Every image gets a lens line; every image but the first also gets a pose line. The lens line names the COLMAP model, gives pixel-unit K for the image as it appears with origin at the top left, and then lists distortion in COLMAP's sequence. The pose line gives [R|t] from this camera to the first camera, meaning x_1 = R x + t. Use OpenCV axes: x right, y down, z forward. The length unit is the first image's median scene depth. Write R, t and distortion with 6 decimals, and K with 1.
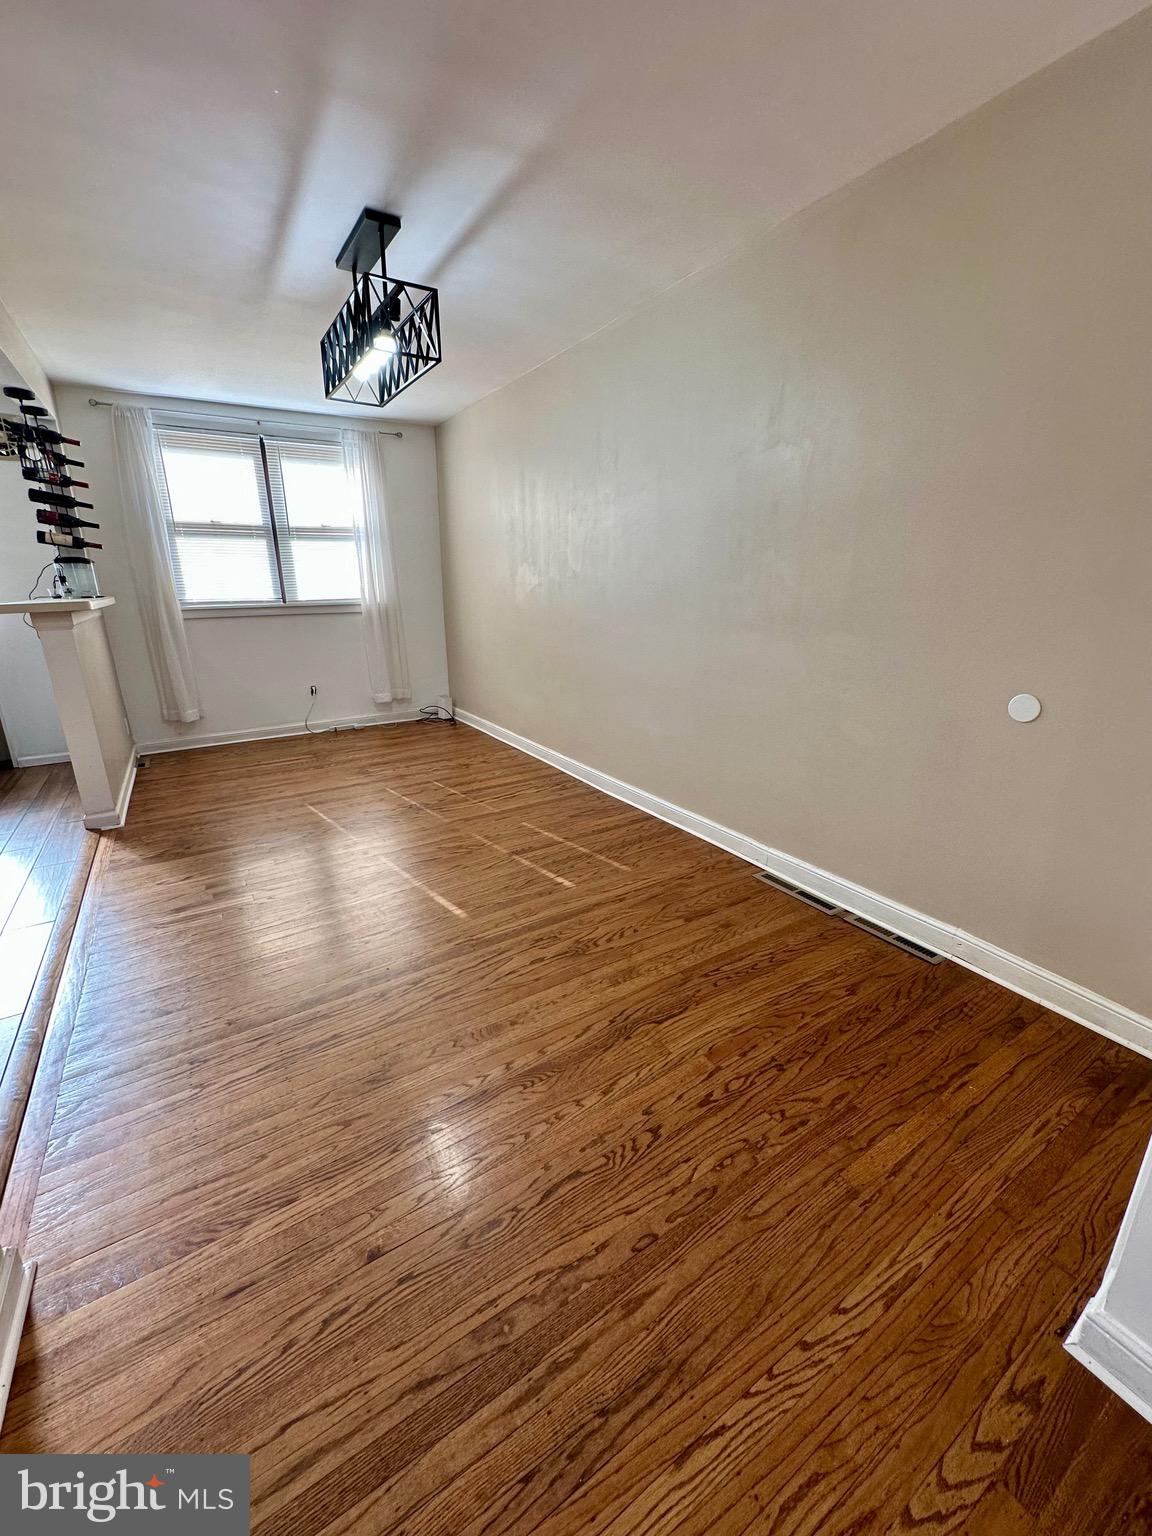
lens RADIAL K [[611.9, 0, 573.8], [0, 611.9, 767.5], [0, 0, 1]] dist [-0.003159, 0.000482]
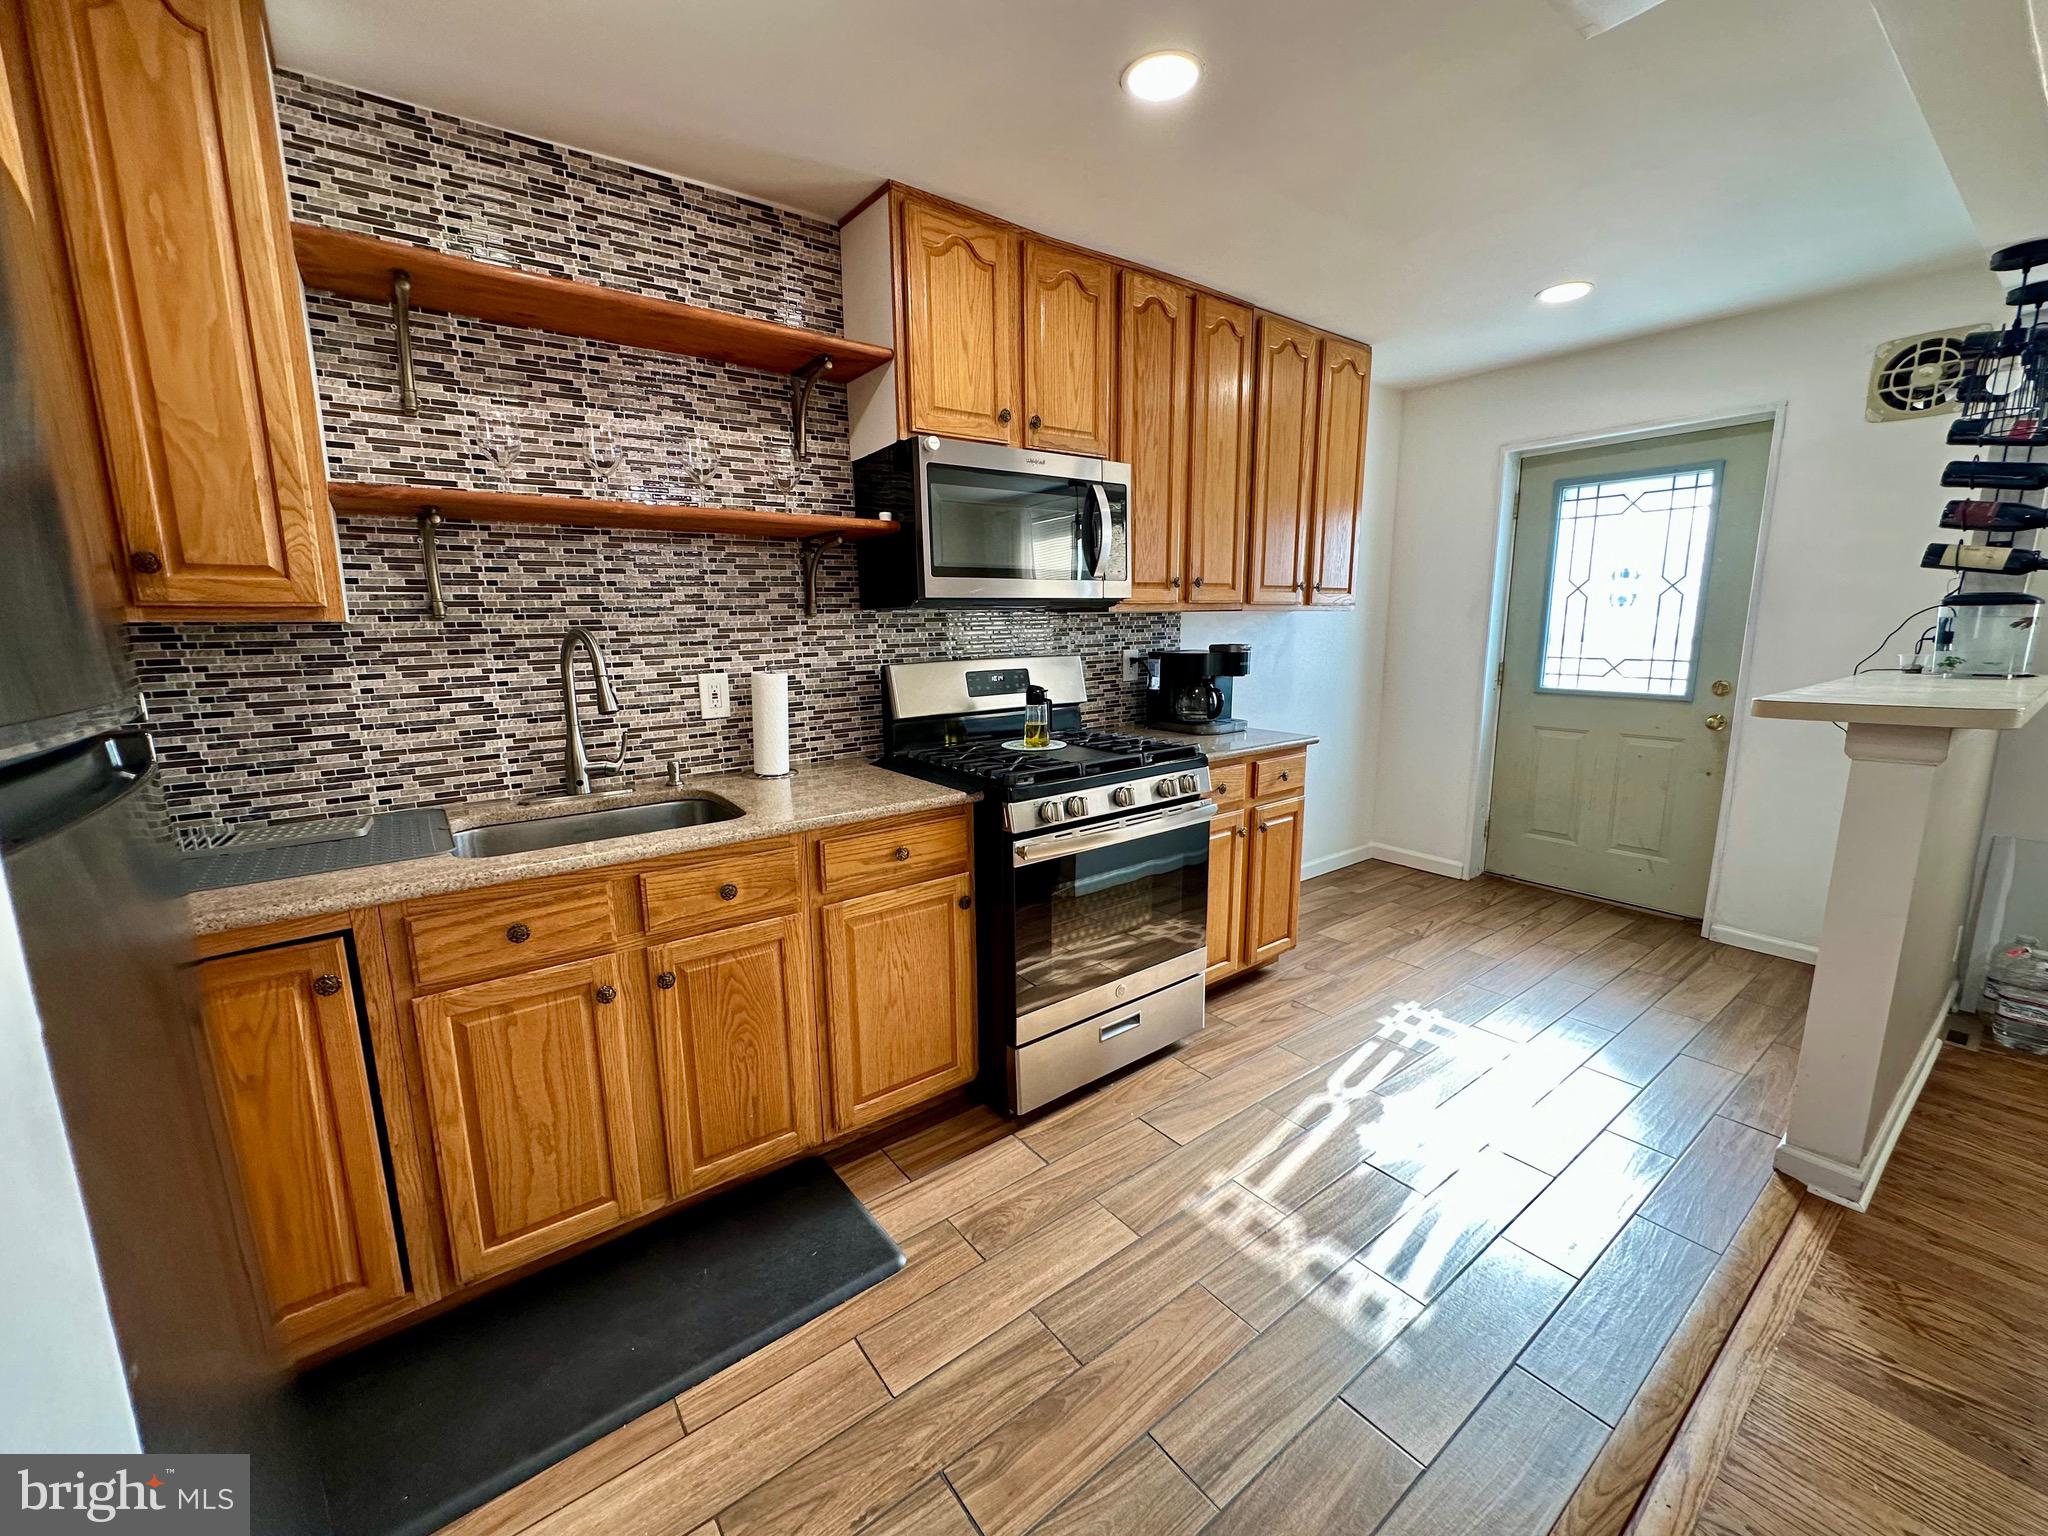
lens RADIAL K [[815.8, 0, 1023.9], [0, 815.8, 767.9], [0, 0, 1]] dist [-0.003159, 0.000482]
pose [[0.082086, 0.184726, -0.979356, -0.250468], [-0.280732, 0.947167, 0.155124, -0.107262], [0.956270, 0.262203, 0.129608, 0.247411]]
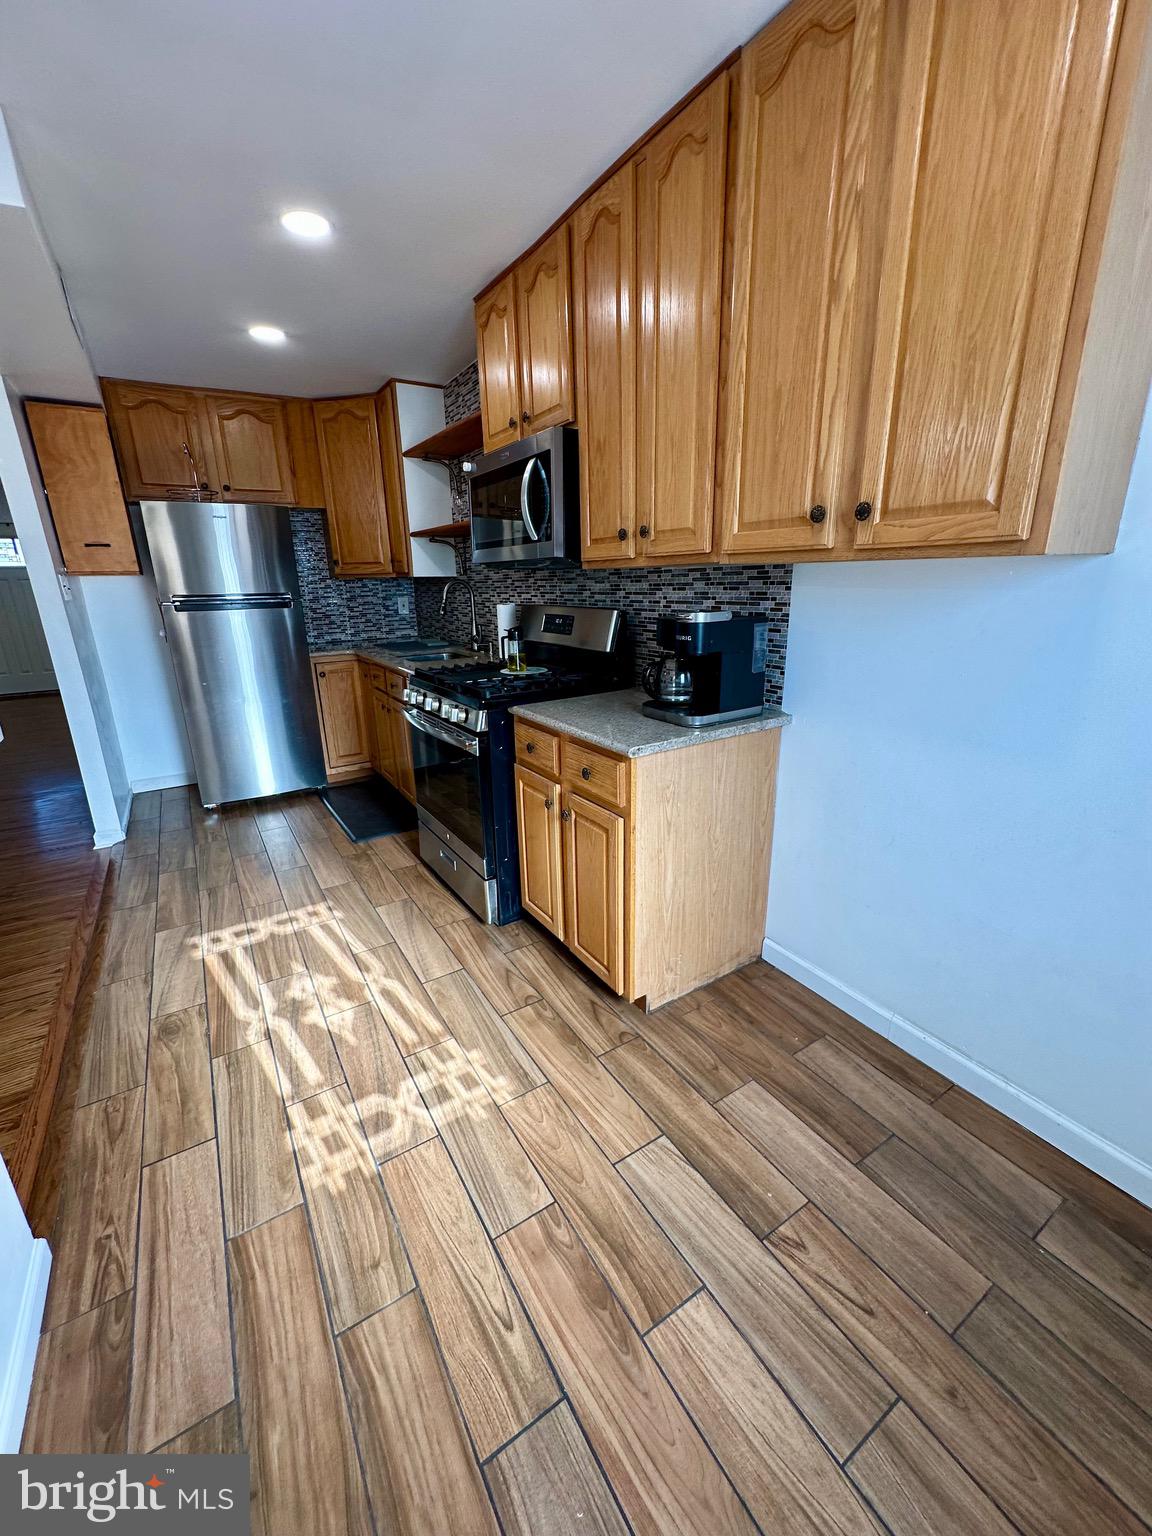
lens RADIAL K [[611.9, 0, 580.3], [0, 611.9, 762.6], [0, 0, 1]] dist [-0.003159, 0.000482]
pose [[-0.999658, 0.026130, 0.000656, -0.998691], [0.022028, 0.828703, 0.559256, -0.329906], [0.014070, 0.559079, -0.828995, 0.994317]]
